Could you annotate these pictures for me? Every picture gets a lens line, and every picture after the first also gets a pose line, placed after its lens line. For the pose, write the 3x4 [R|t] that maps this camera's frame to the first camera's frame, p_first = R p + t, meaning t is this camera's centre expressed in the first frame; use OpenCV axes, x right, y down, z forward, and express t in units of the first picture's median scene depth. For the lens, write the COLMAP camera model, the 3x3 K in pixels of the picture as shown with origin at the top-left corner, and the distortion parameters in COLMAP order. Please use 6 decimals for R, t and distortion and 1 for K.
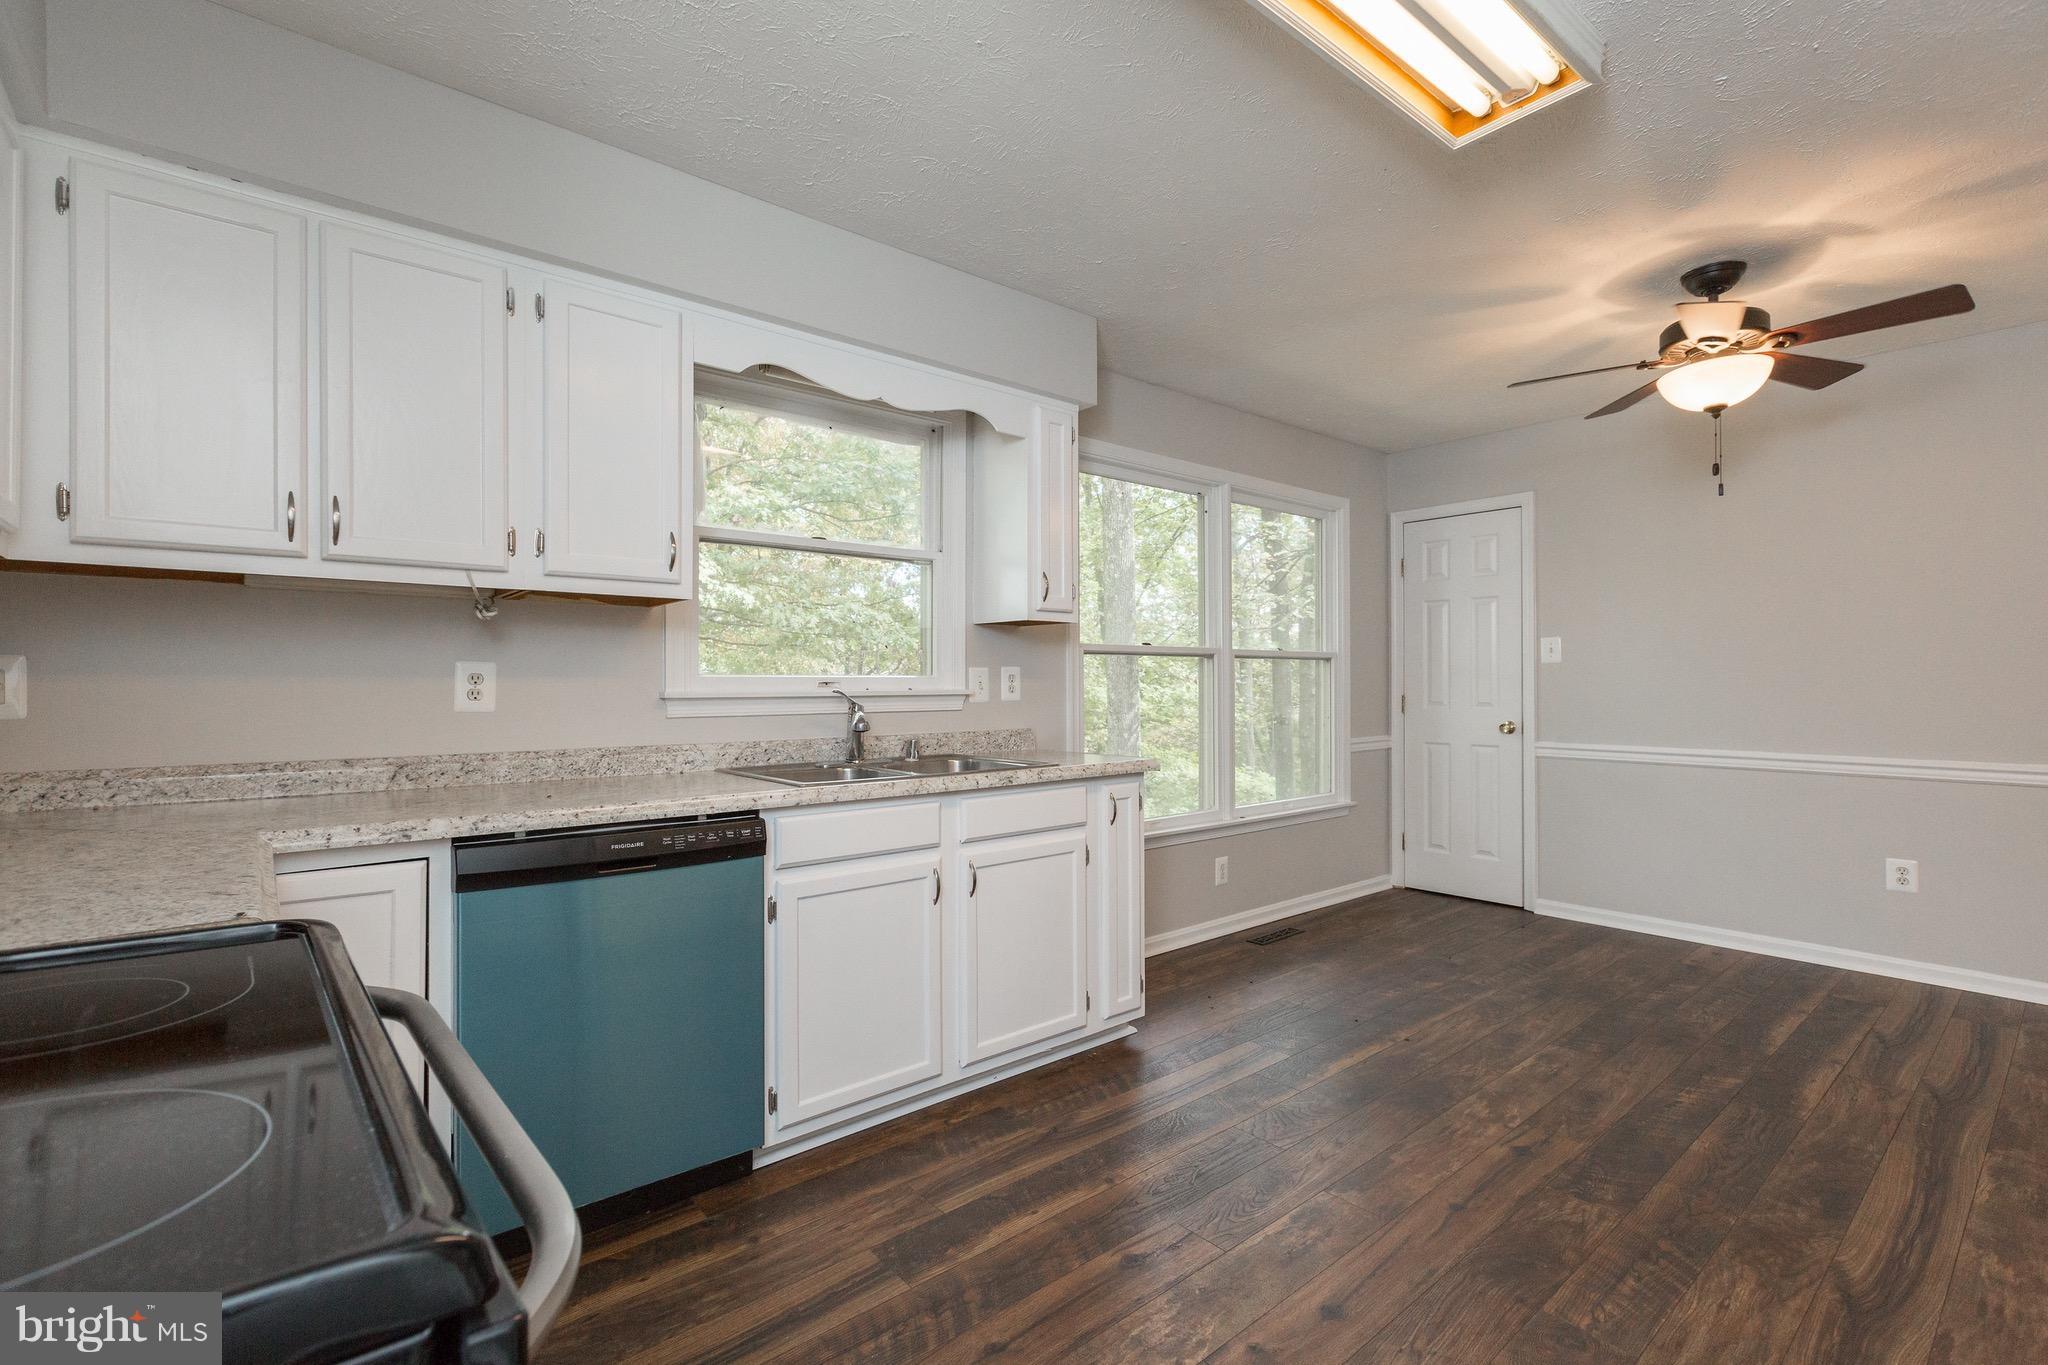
lens RADIAL K [[896.4, 0, 1024.0], [0, 896.4, 682.5], [0, 0, 1]] dist [-0.001014, -0.000282]
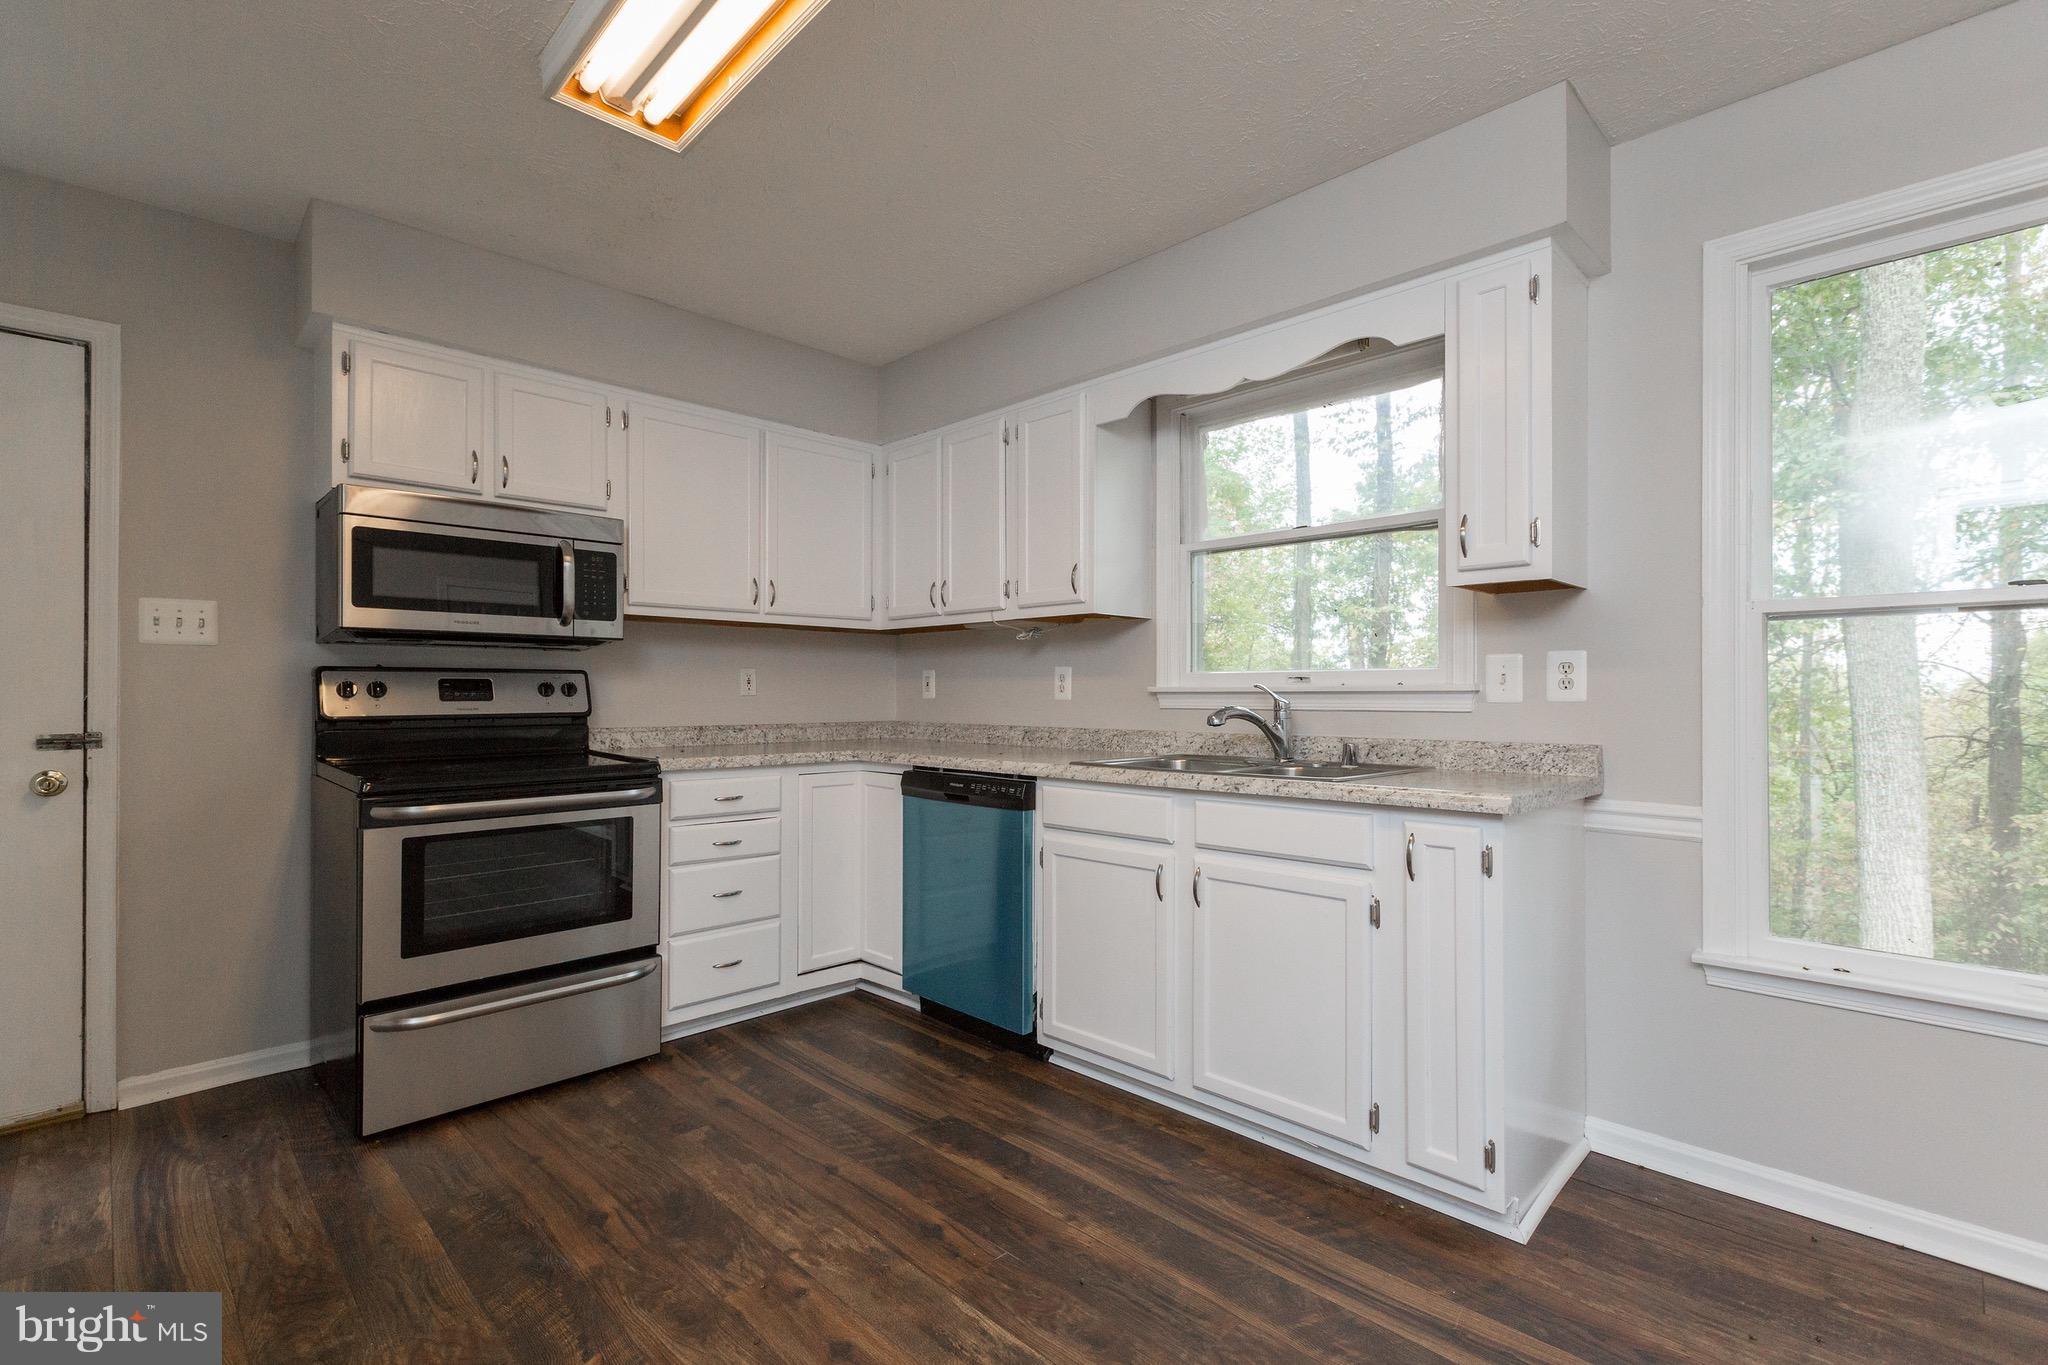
lens RADIAL K [[921.1, 0, 1016.9], [0, 921.1, 684.4], [0, 0, 1]] dist [0.002886, -0.000470]
pose [[0.097170, -0.007633, -0.995238, 0.946767], [0.002159, 0.999970, -0.007459, 0.018136], [0.995265, -0.001424, 0.097184, 0.786668]]
